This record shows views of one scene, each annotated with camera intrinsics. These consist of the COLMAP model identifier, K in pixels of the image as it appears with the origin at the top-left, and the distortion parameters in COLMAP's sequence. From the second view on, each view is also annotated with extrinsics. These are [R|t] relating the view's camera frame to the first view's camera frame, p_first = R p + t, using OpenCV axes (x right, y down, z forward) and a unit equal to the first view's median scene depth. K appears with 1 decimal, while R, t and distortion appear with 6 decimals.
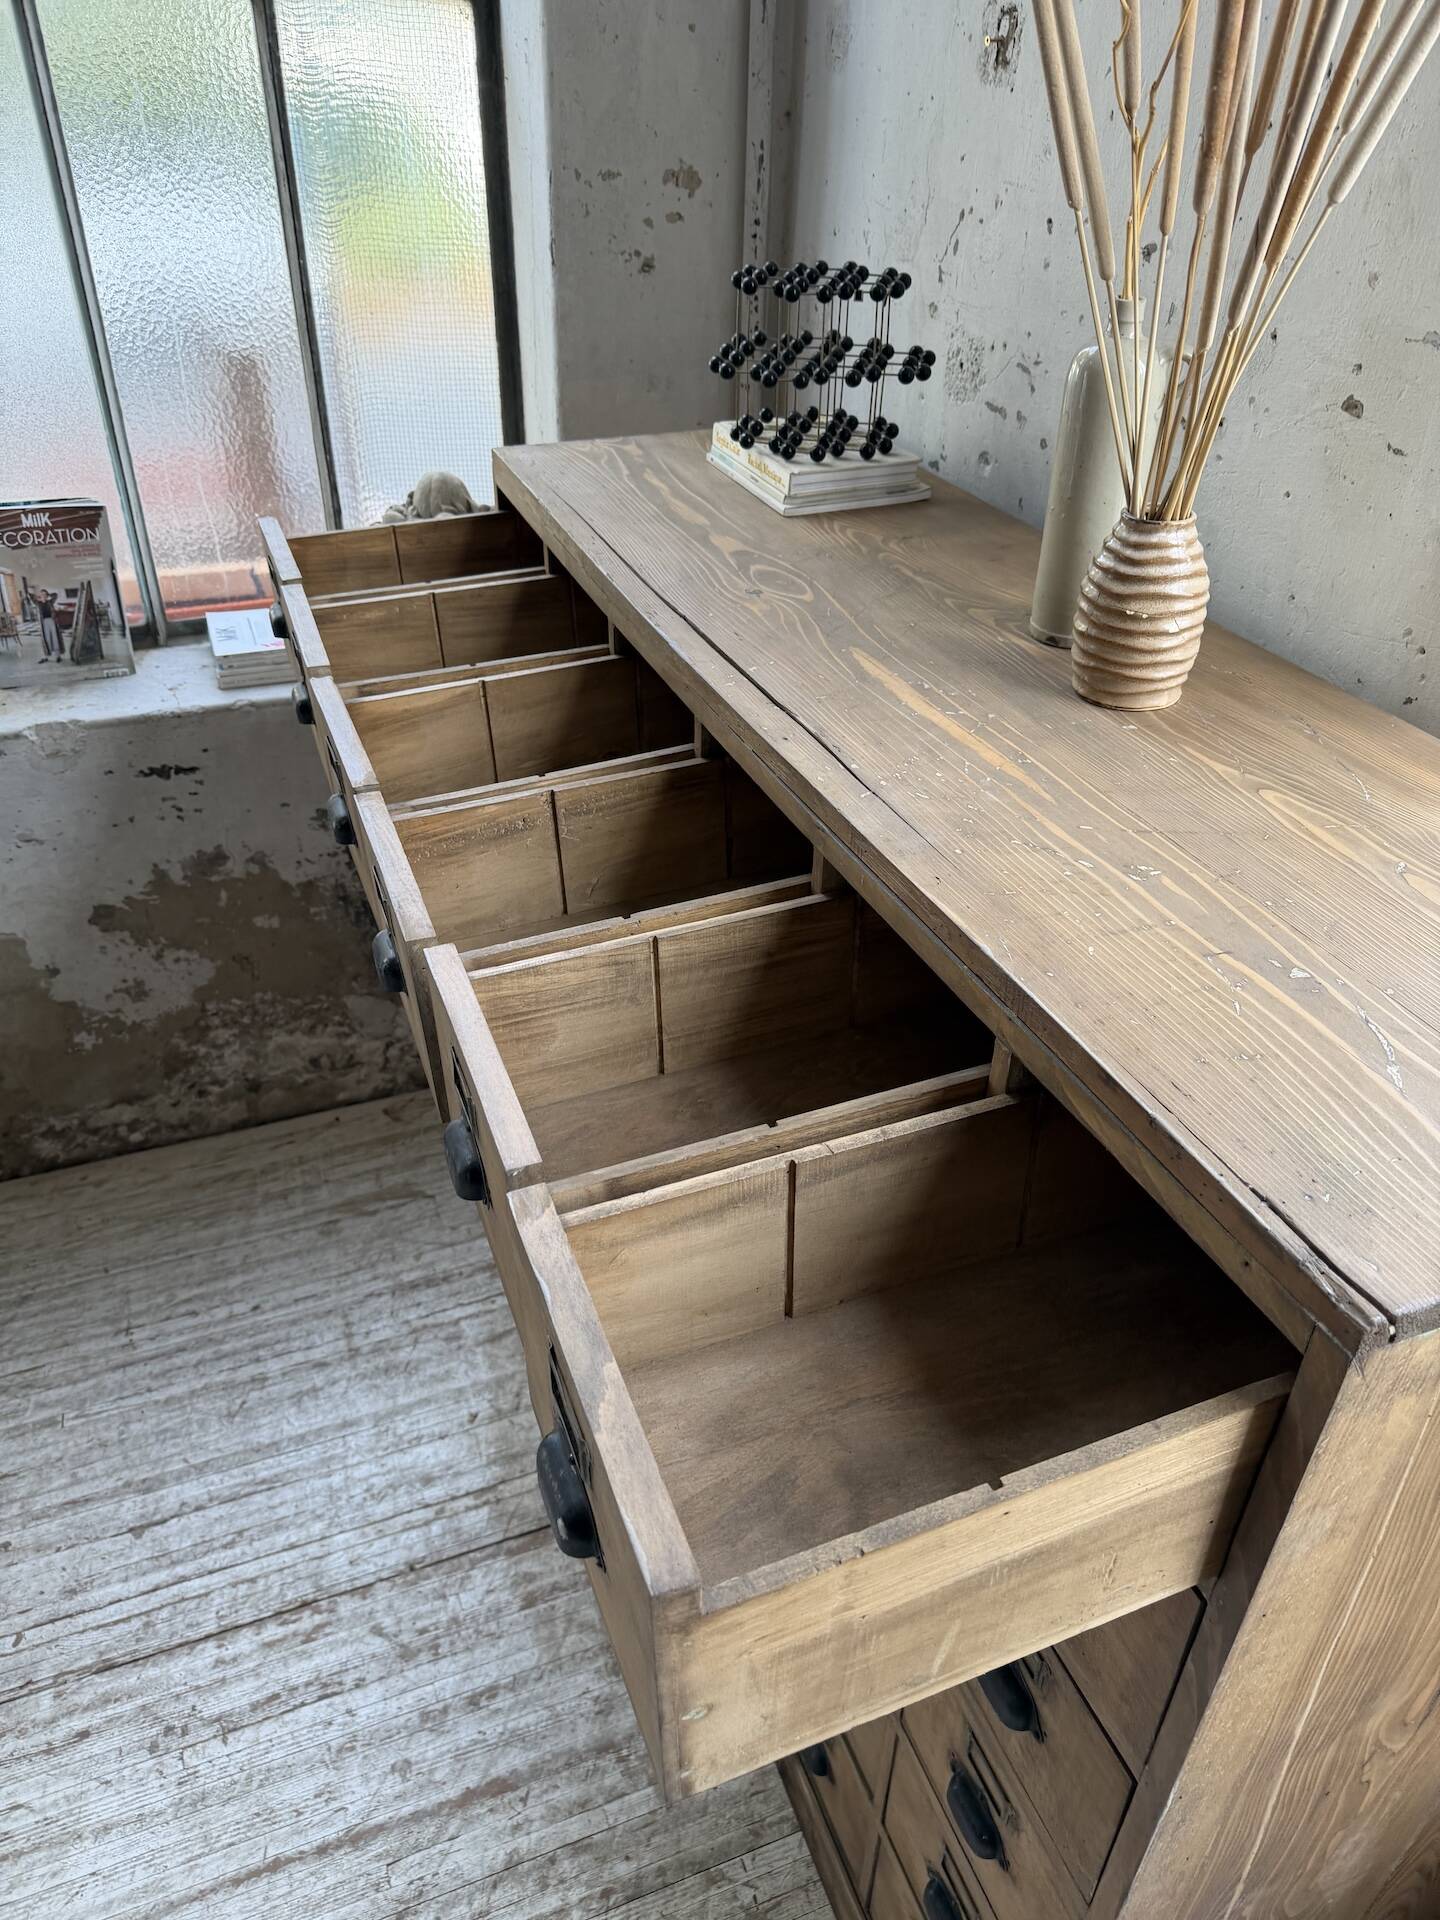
lens RADIAL K [[1358.3, 0, 714.6], [0, 1358.3, 950.6], [0, 0, 1]] dist [0.020925, -0.027710]
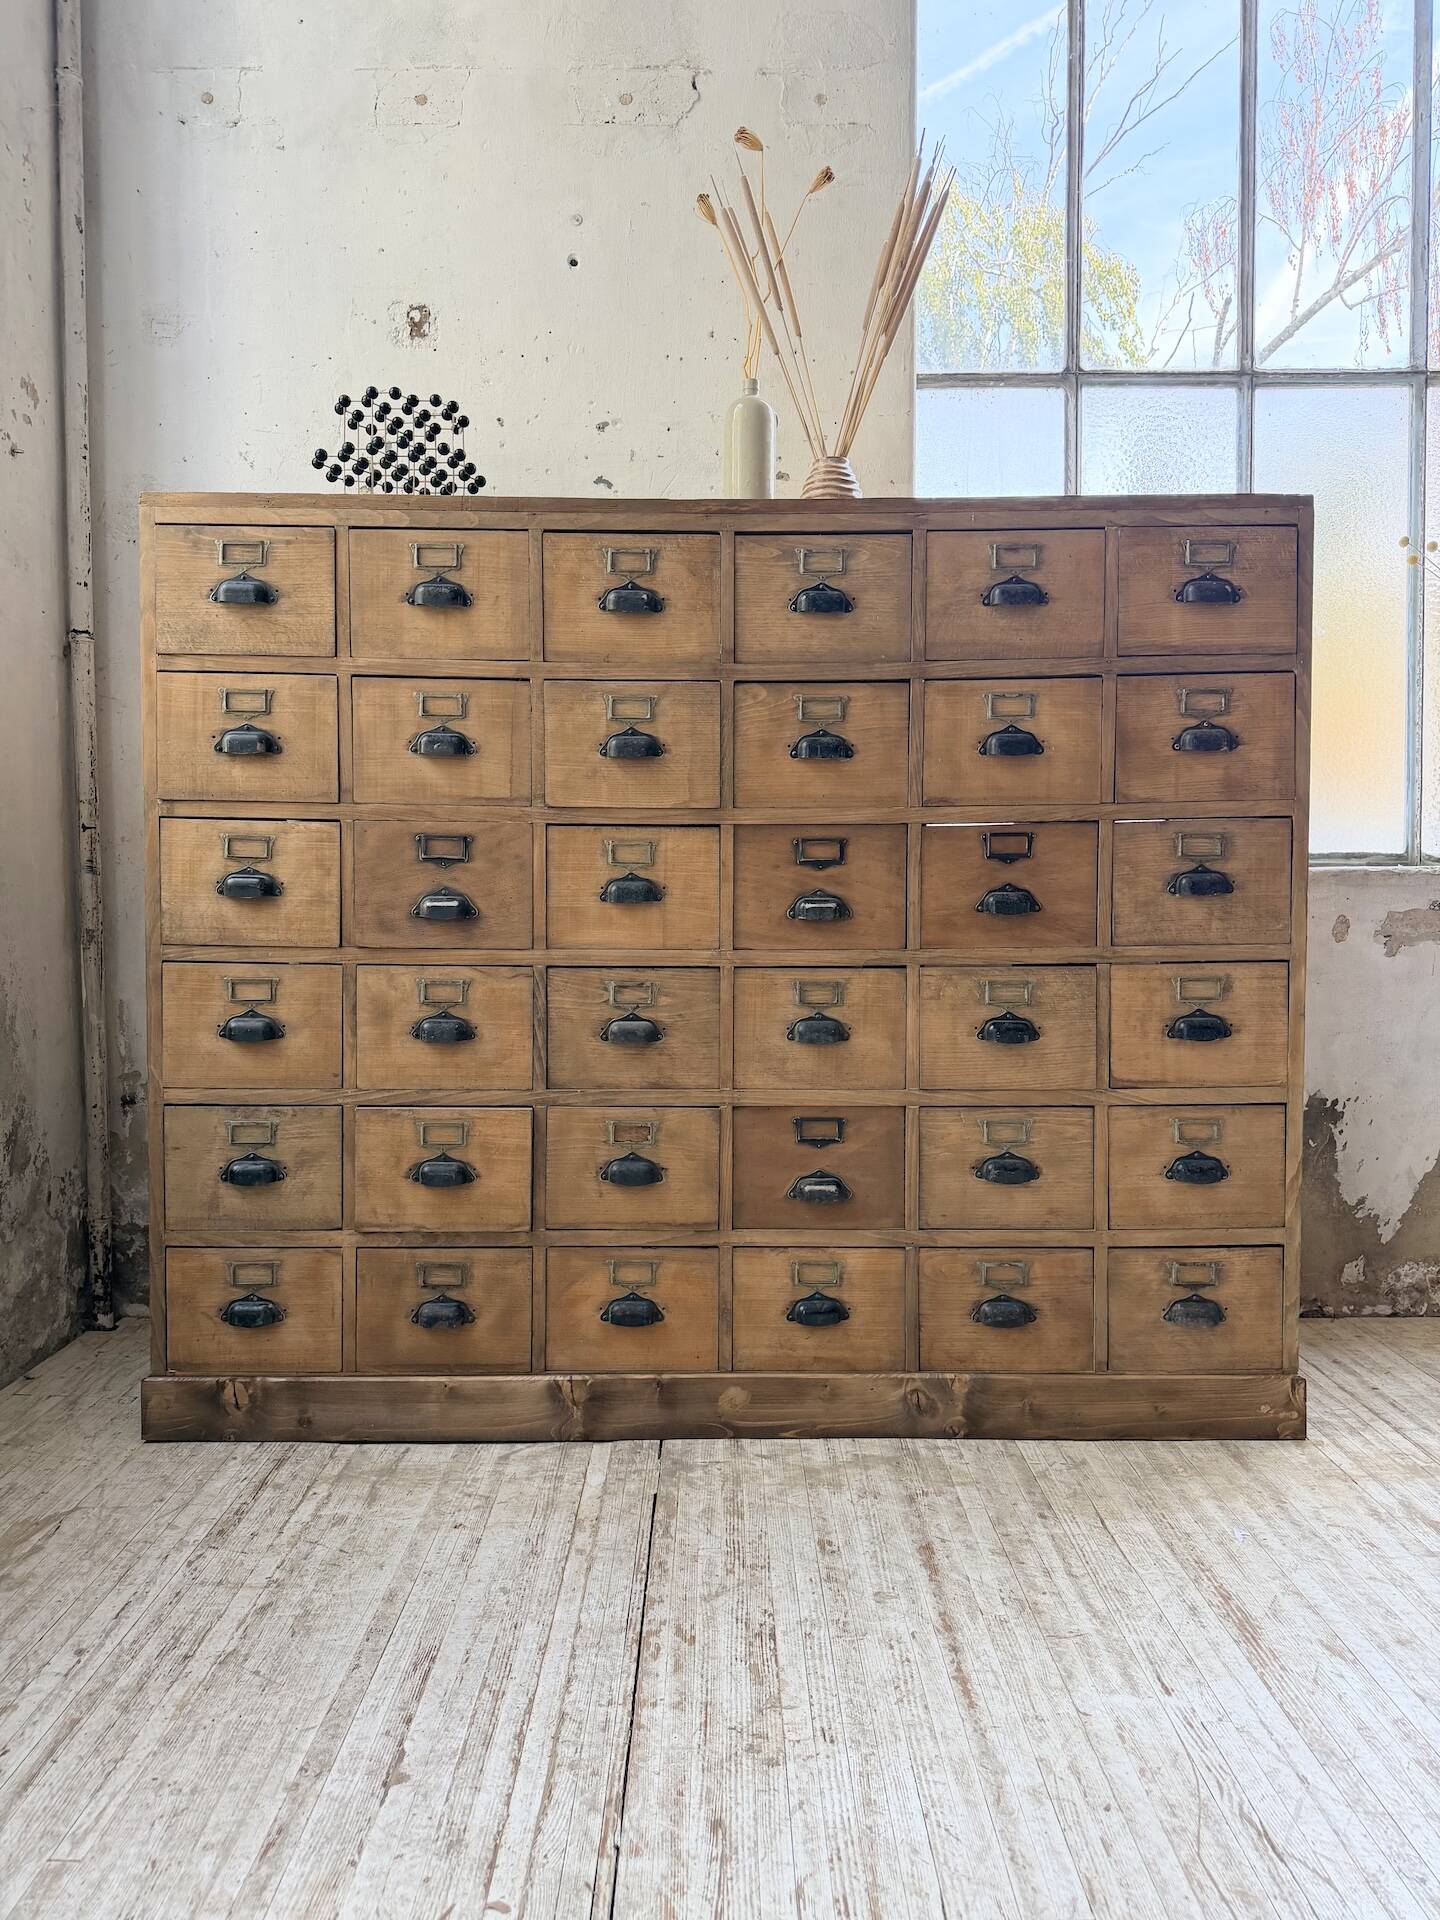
lens RADIAL K [[1358.3, 0, 718.5], [0, 1358.3, 960.0], [0, 0, 1]] dist [0.020925, -0.027710]
pose [[0.357209, -0.049790, 0.932697, -0.865202], [0.524521, 0.836946, -0.156205, 0.274976], [-0.772839, 0.545016, 0.325080, 0.465853]]
